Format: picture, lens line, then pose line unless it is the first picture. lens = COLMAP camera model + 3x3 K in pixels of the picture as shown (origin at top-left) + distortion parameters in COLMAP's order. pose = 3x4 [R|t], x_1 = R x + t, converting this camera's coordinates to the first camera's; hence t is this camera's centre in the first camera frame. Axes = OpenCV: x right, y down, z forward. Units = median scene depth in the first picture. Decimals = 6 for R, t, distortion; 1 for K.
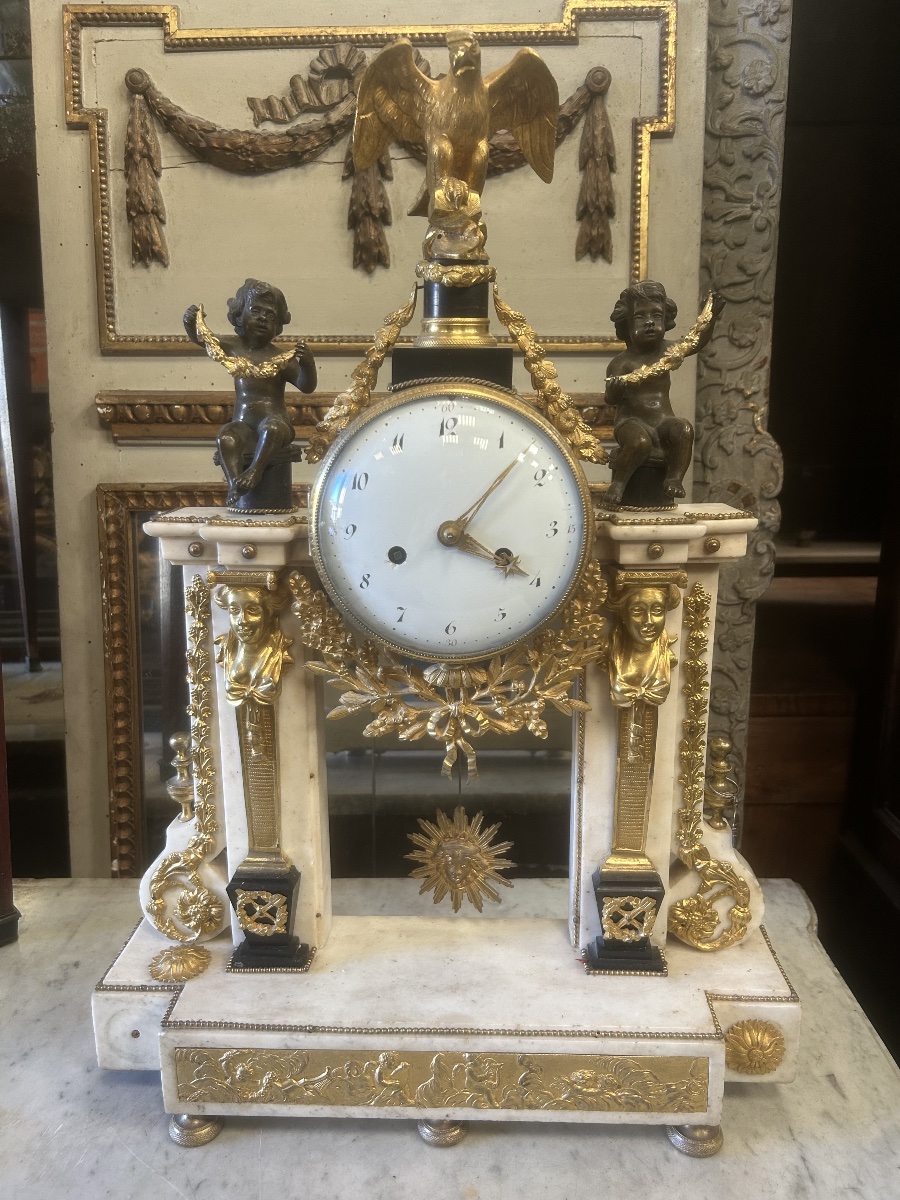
lens RADIAL K [[919.1, 0, 448.2], [0, 919.1, 600.1], [0, 0, 1]] dist [0.012904, -0.007780]
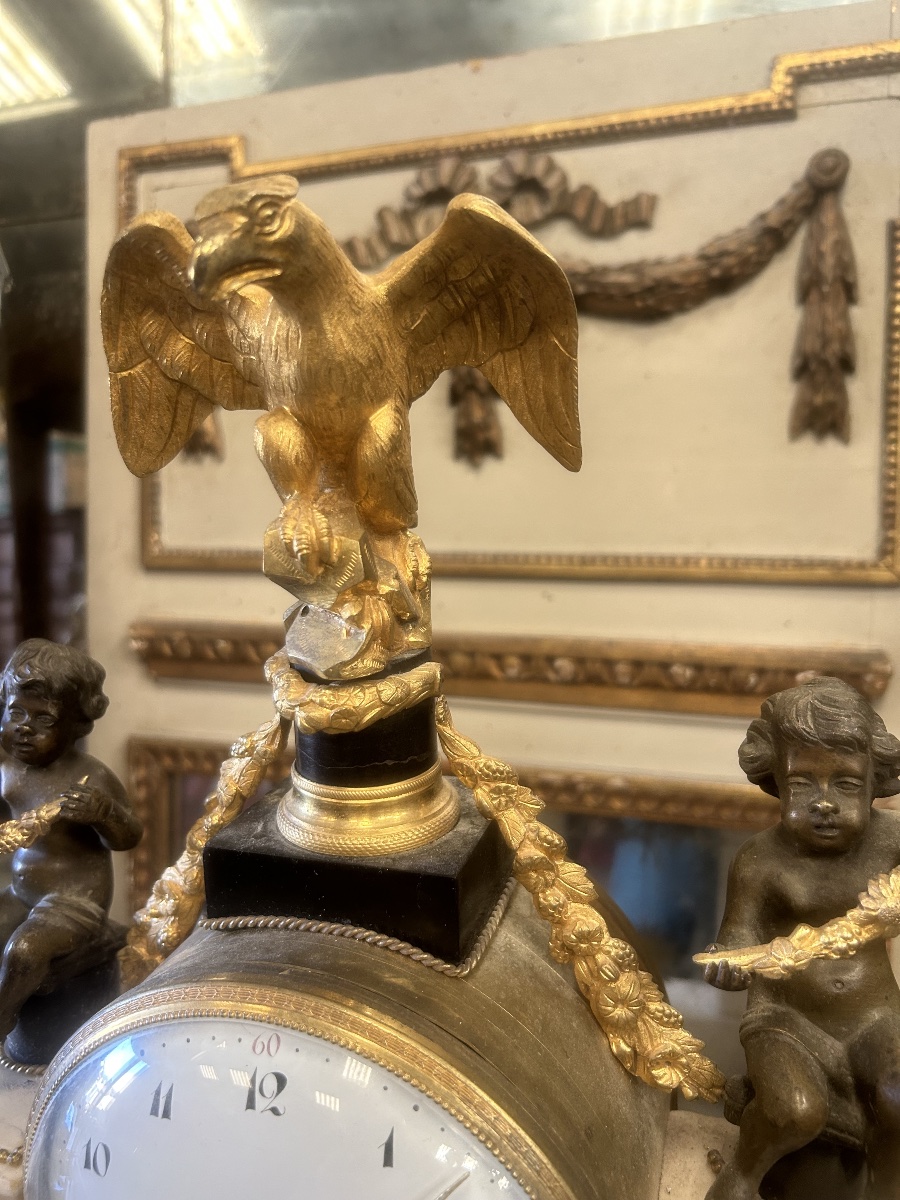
lens RADIAL K [[928.3, 0, 450.0], [0, 928.3, 600.0], [0, 0, 1]] dist [0.005636, -0.019559]
pose [[0.957004, 0.027379, -0.288781, 0.155202], [-0.048565, 0.996607, -0.066456, -0.311981], [0.285982, 0.077623, 0.955086, 0.496637]]
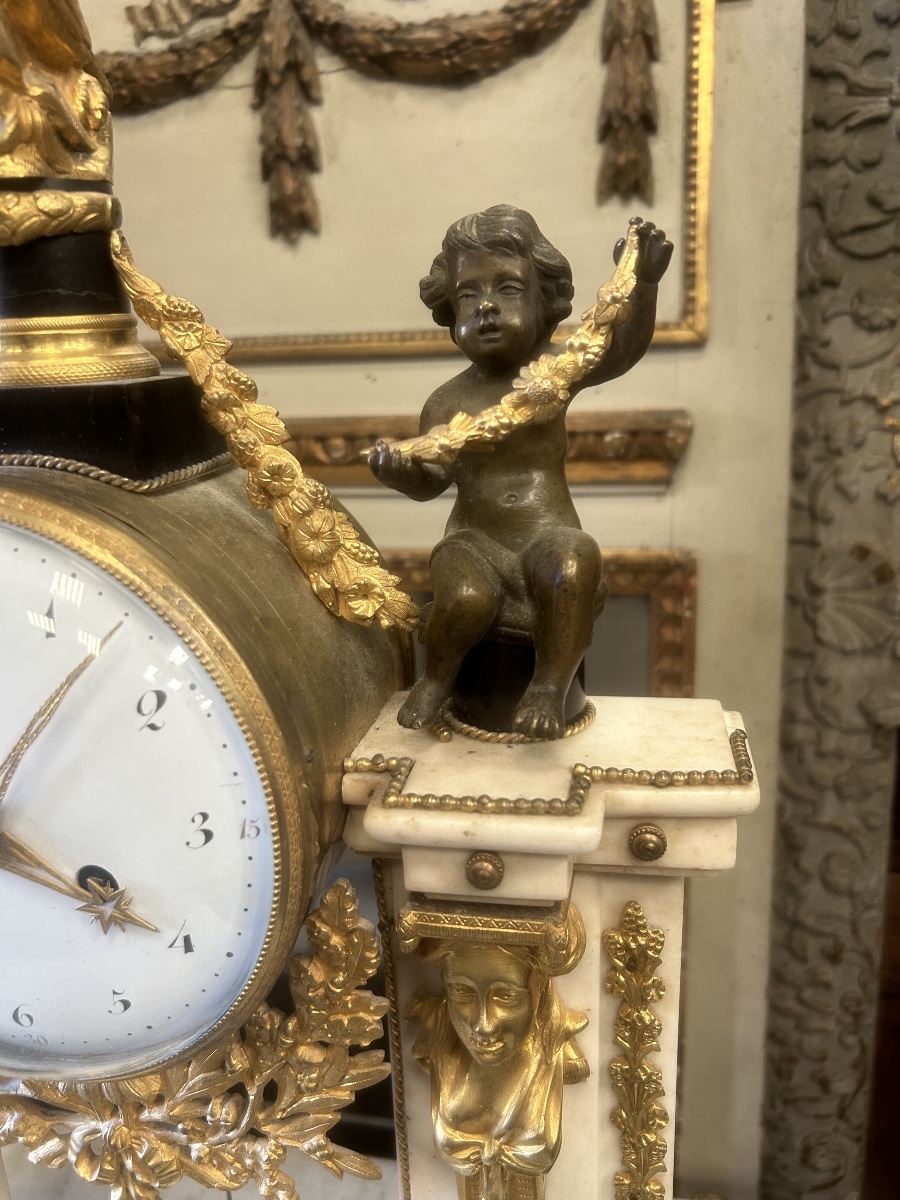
lens RADIAL K [[922.6, 0, 445.8], [0, 922.6, 595.2], [0, 0, 1]] dist [0.007628, -0.011069]
pose [[0.981365, 0.014929, -0.191574, 0.247041], [-0.012732, 0.999838, 0.012696, -0.156424], [0.191733, -0.010020, 0.981396, 0.519454]]
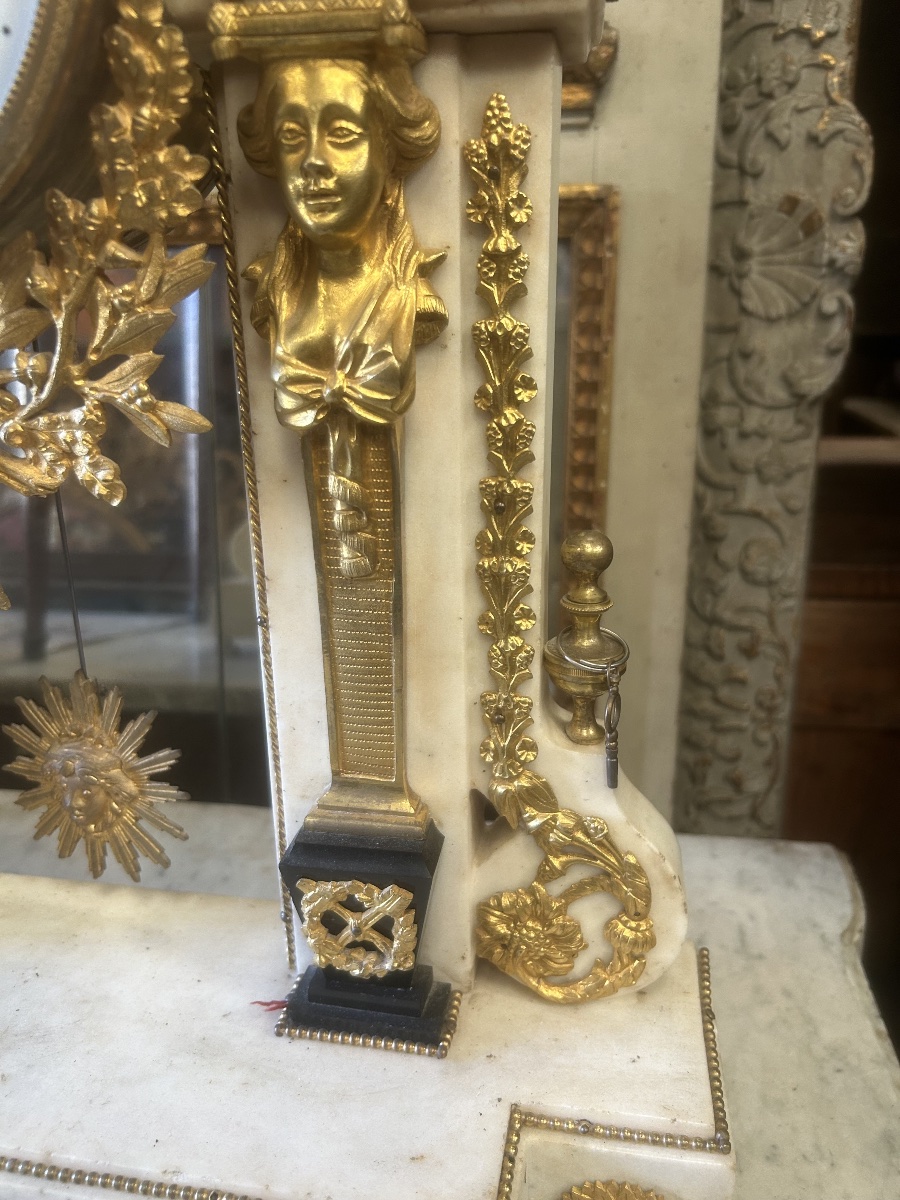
lens RADIAL K [[928.3, 0, 450.0], [0, 928.3, 600.0], [0, 0, 1]] dist [0.005636, -0.019559]
pose [[0.990890, 0.033142, -0.130533, 0.287391], [-0.022115, 0.996132, 0.085039, 0.144114], [0.132846, -0.081377, 0.987790, 0.560105]]
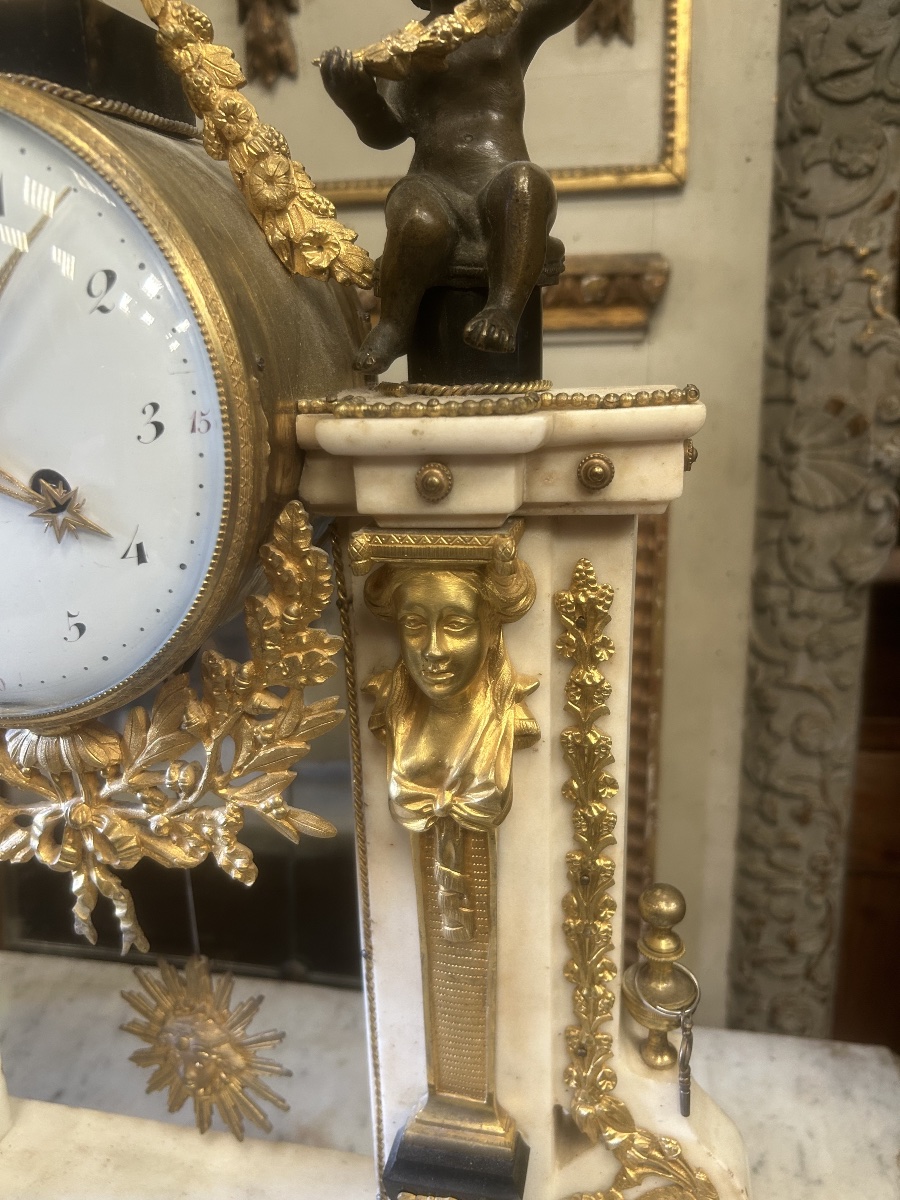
lens RADIAL K [[928.3, 0, 450.0], [0, 928.3, 600.0], [0, 0, 1]] dist [0.005636, -0.019559]
pose [[0.984137, 0.027424, -0.175276, 0.266052], [-0.020368, 0.998913, 0.041932, -0.016154], [0.176235, -0.037697, 0.983626, 0.512523]]
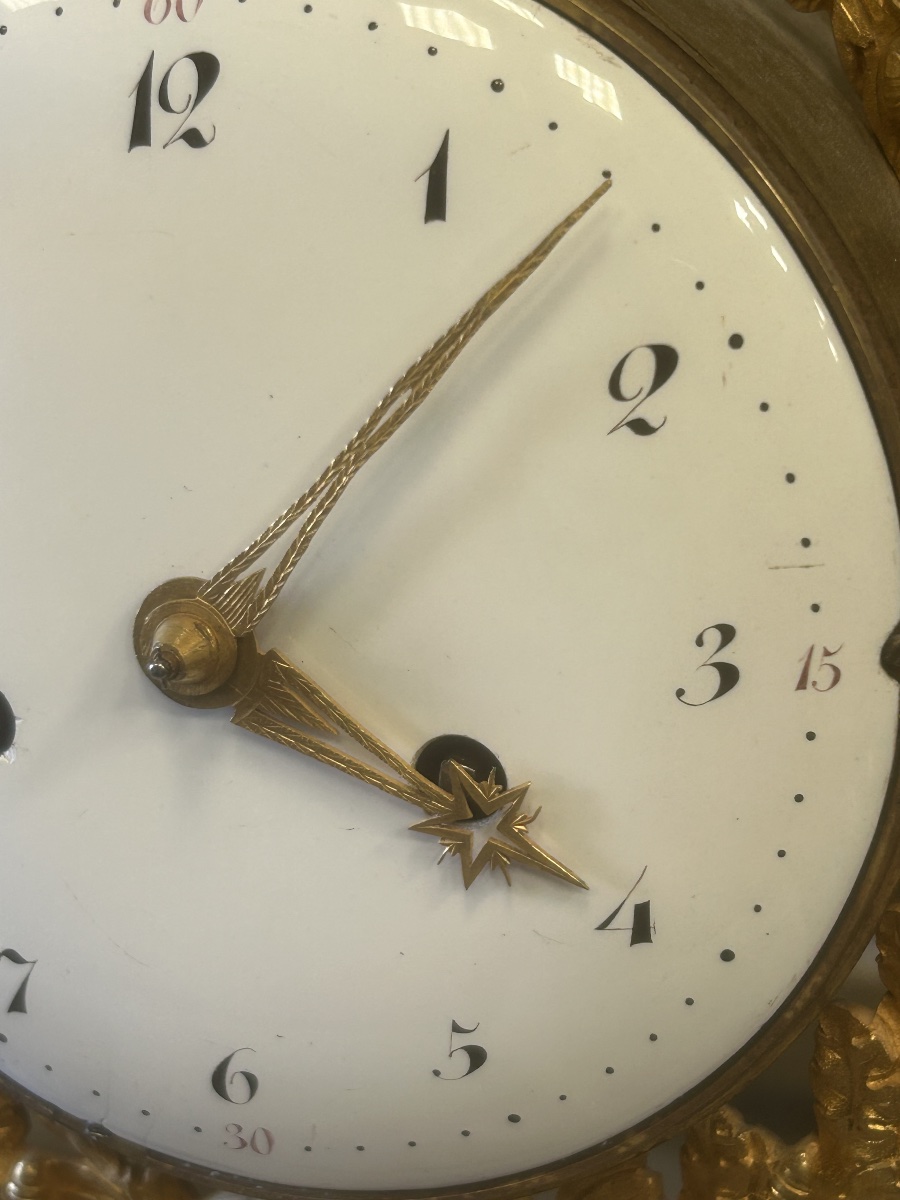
lens RADIAL K [[2108.2, 0, 450.0], [0, 2108.2, 600.0], [0, 0, 1]] dist [-0.000593, 2.253210]
pose [[0.952394, 0.082674, -0.293447, 0.157114], [-0.071776, 0.996278, 0.047734, -0.089746], [0.296302, -0.024399, 0.954783, 0.478777]]
